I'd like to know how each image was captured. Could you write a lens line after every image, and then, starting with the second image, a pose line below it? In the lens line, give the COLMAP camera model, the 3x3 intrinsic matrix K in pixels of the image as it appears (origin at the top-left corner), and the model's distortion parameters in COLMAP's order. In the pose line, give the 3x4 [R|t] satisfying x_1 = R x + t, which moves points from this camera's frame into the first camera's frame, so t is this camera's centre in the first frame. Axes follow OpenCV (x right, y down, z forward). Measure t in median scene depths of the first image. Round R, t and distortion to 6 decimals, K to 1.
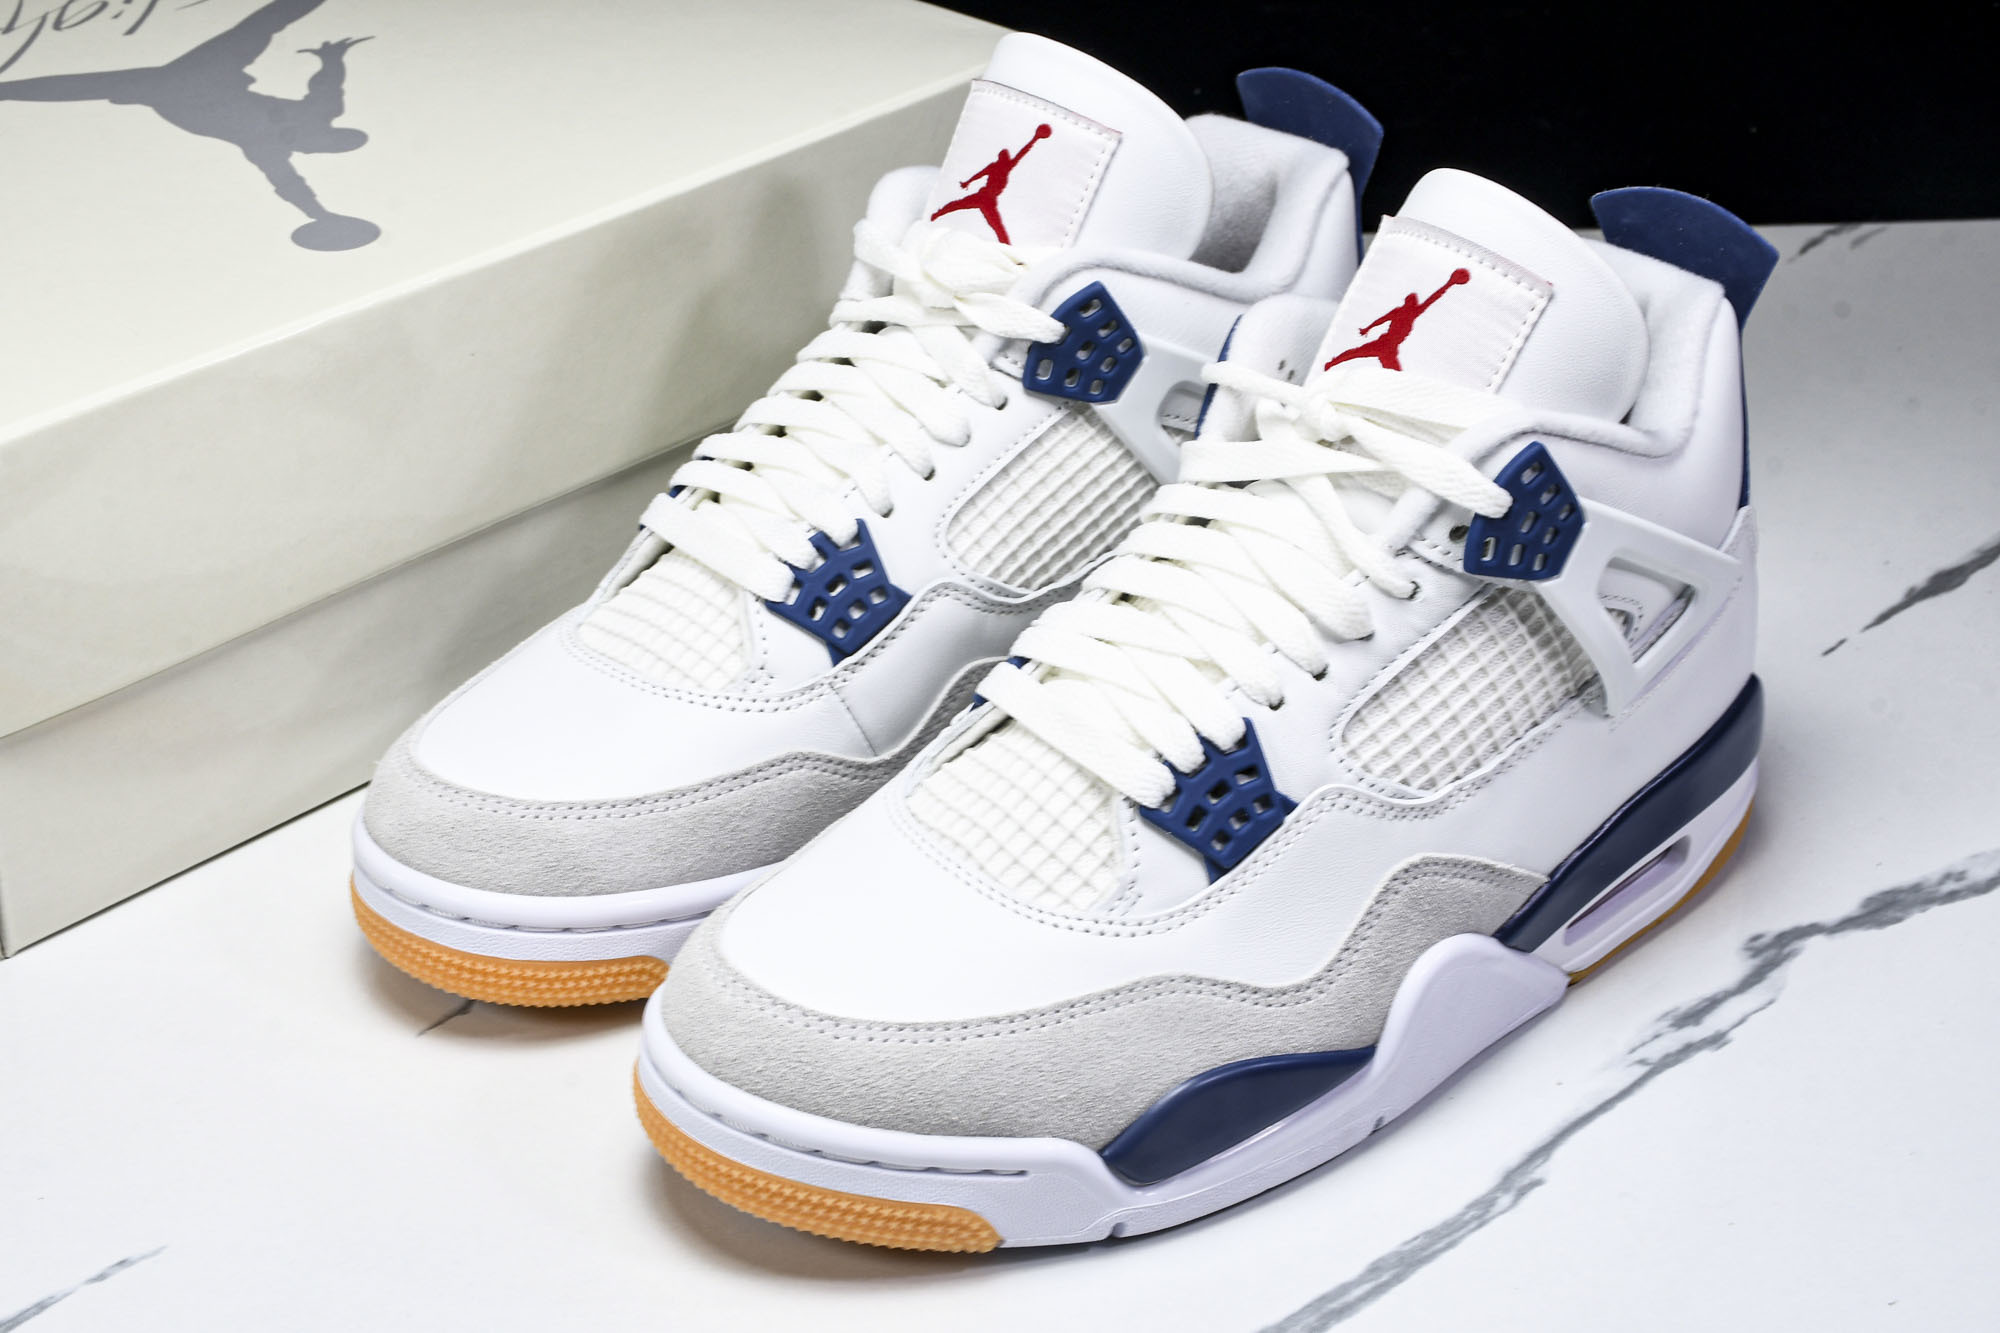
lens RADIAL K [[3563.8, 0, 1011.3], [0, 3563.8, 653.9], [0, 0, 1]] dist [0.314478, 0.000000]
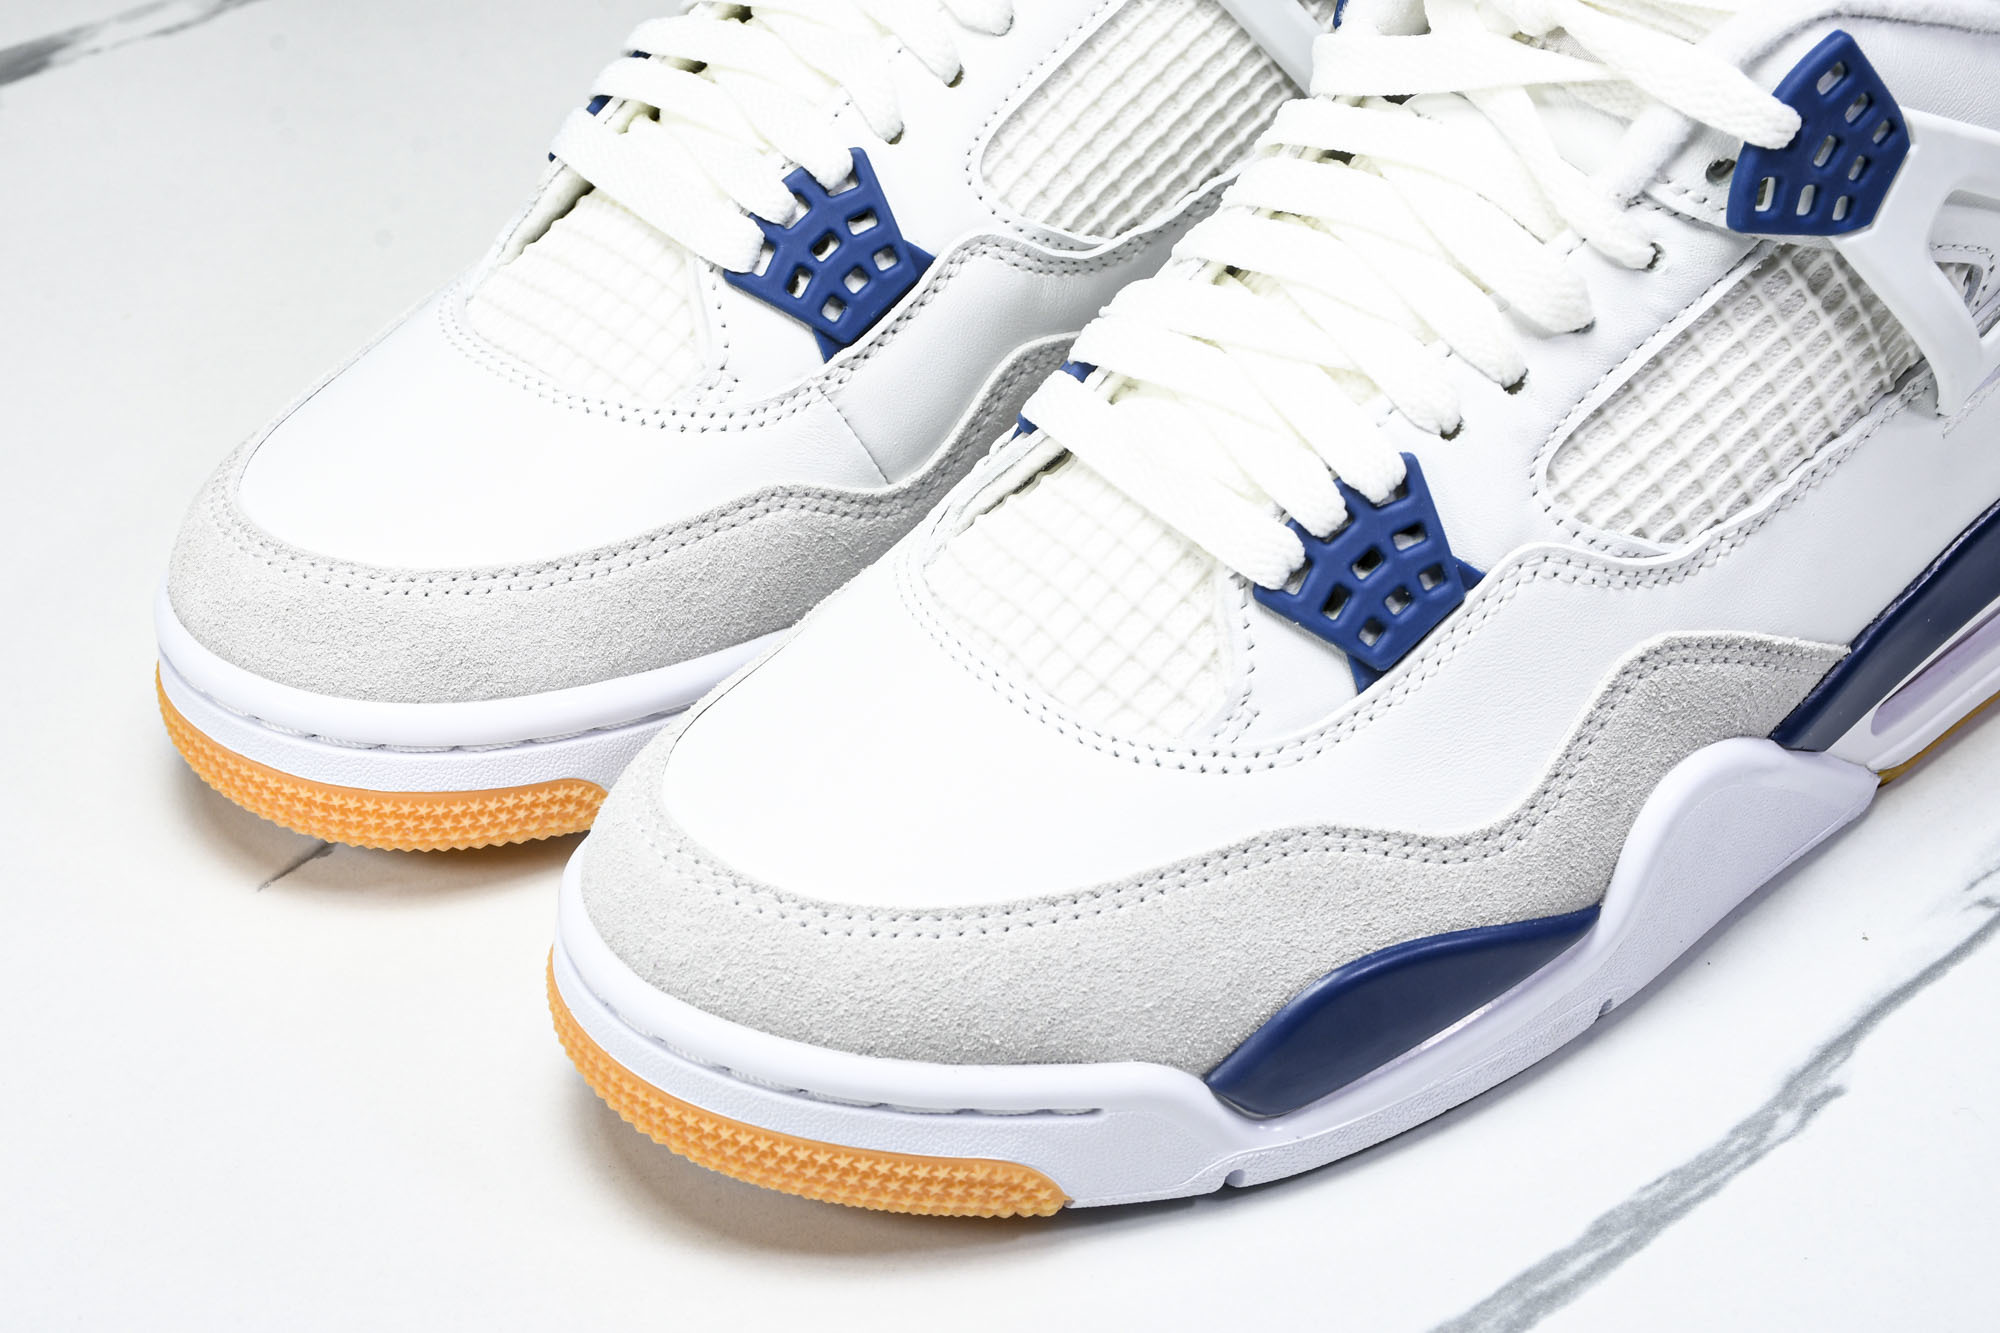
lens RADIAL K [[4423.1, 0, 1019.0], [0, 4423.1, 634.9], [0, 0, 1]] dist [0.459262, 0.000000]
pose [[0.999277, -0.018820, -0.033045, 0.017901], [0.022598, 0.992765, 0.117926, -0.049320], [0.030587, -0.118588, 0.992472, 0.135508]]
